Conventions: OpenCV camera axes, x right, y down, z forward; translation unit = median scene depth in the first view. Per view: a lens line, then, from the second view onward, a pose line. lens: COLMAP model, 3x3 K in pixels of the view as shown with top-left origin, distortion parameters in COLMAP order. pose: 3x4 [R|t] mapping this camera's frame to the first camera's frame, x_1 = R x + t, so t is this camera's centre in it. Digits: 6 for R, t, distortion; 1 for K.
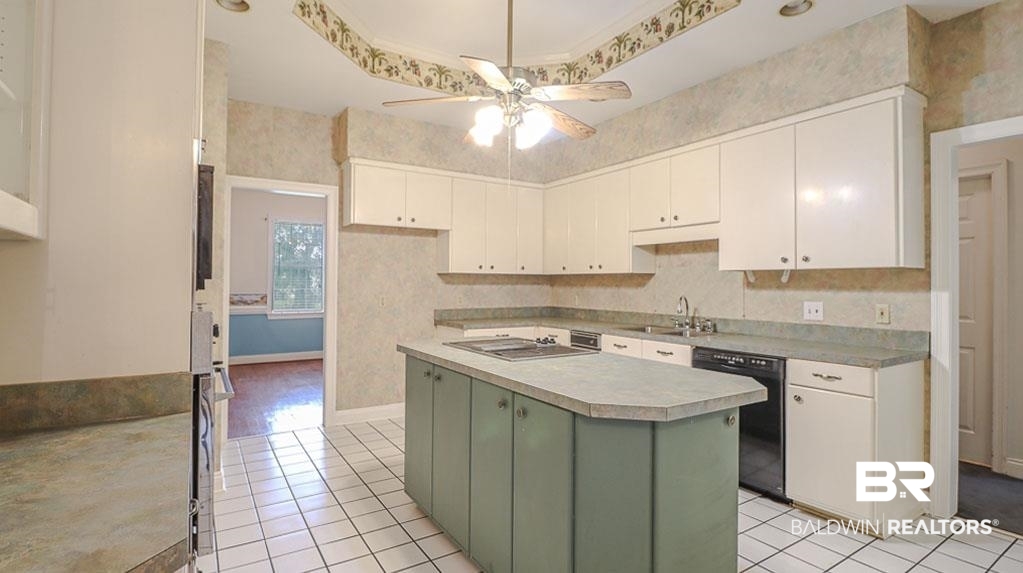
lens RADIAL K [[480.4, 0, 512.6], [0, 480.4, 282.3], [0, 0, 1]] dist [0.003254, -0.013231]
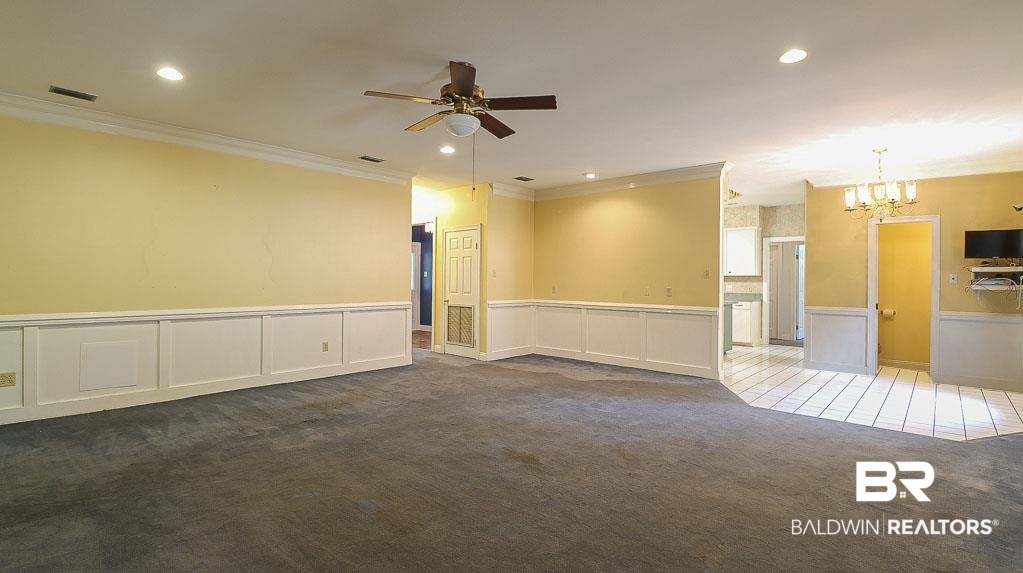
lens RADIAL K [[480.4, 0, 512.6], [0, 480.4, 282.3], [0, 0, 1]] dist [0.003254, -0.013231]
pose [[0.968812, -0.003252, 0.247775, -1.890163], [-0.000971, 0.999856, 0.016921, -0.040692], [-0.247795, -0.016634, 0.968670, -2.086888]]
